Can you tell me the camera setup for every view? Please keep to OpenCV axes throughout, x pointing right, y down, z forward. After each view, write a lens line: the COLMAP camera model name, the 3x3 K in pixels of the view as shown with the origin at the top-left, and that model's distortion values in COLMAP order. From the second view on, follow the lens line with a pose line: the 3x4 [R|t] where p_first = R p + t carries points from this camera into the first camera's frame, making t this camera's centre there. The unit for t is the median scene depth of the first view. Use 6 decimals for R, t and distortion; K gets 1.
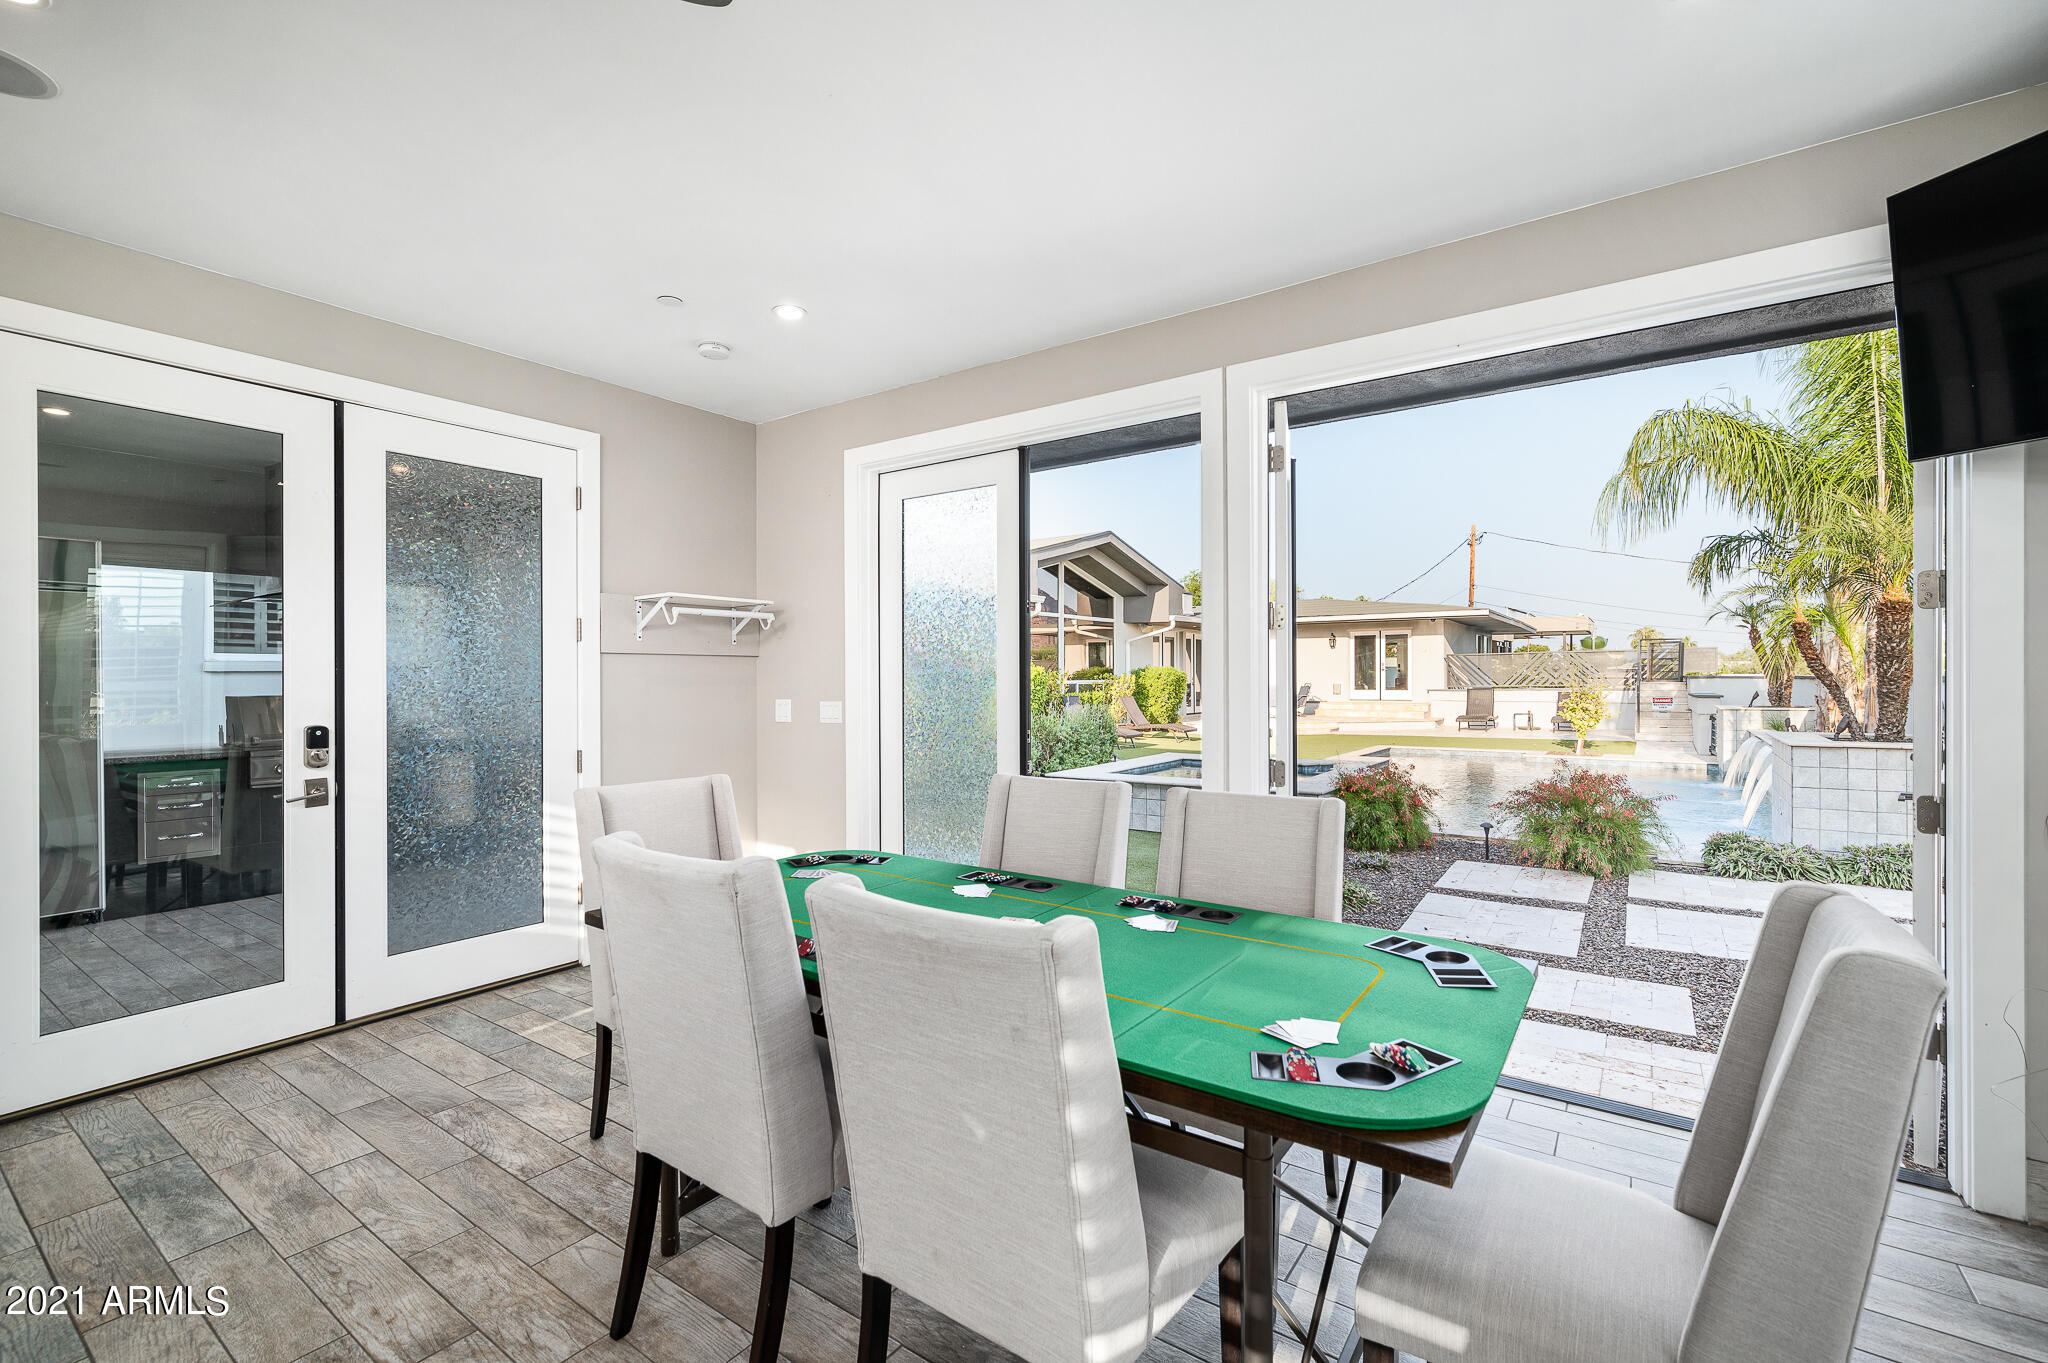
lens RADIAL K [[894.9, 0, 1024.0], [0, 894.9, 681.5], [0, 0, 1]] dist [0.002490, 0.000135]
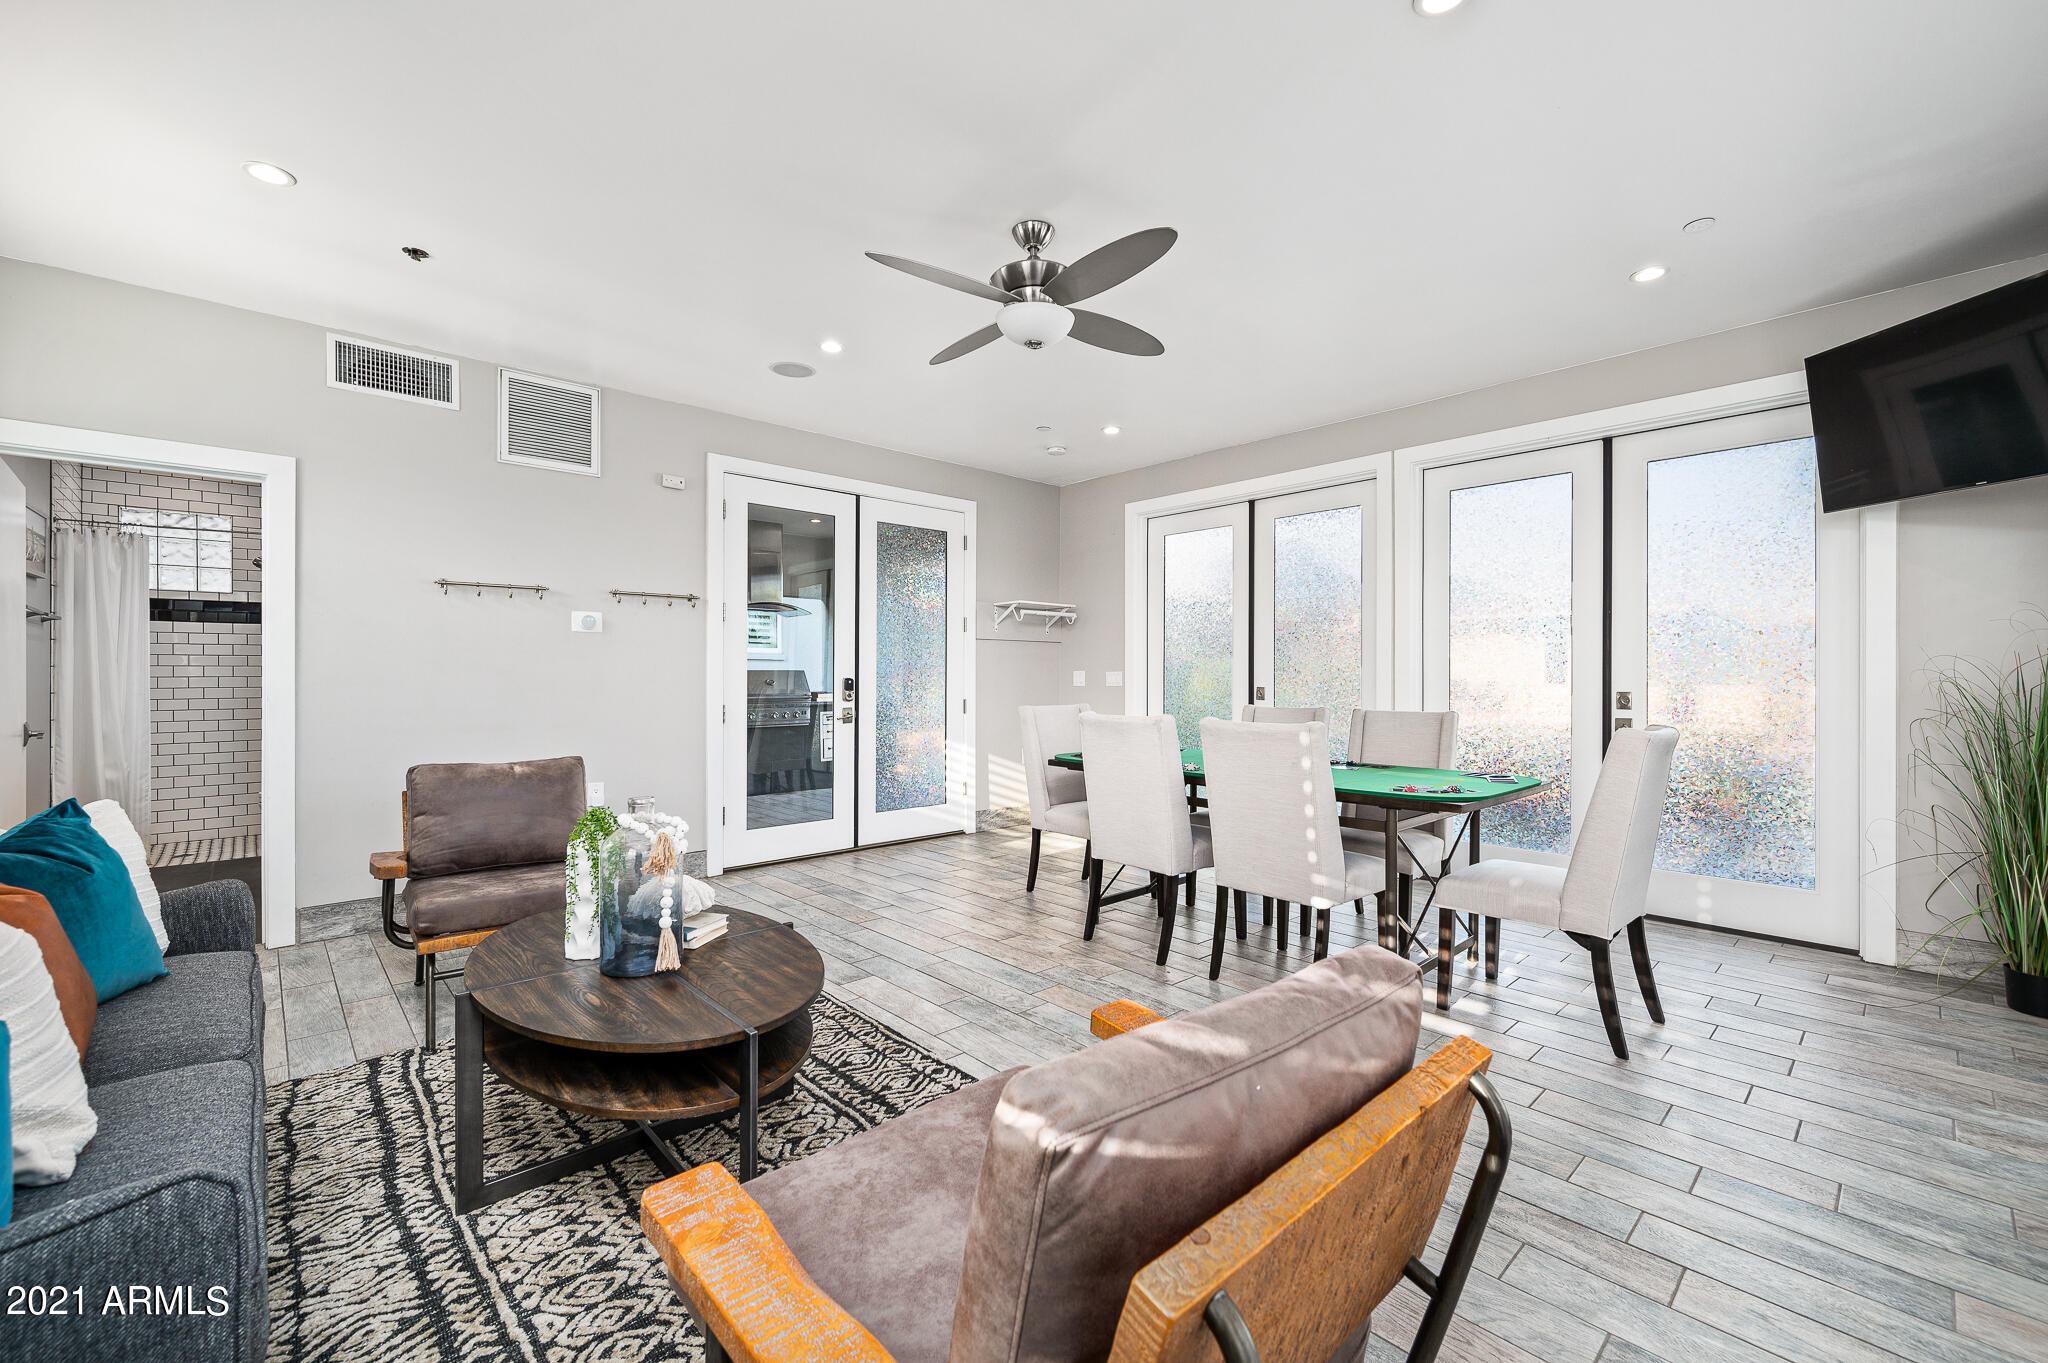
lens RADIAL K [[844.5, 0, 1024.0], [0, 844.5, 681.5], [0, 0, 1]] dist [-0.003032, -0.000451]
pose [[0.978475, 0.005527, -0.206292, -0.097384], [-0.005206, 0.999984, 0.002097, 0.050035], [0.206300, -0.000977, 0.978488, -0.564711]]
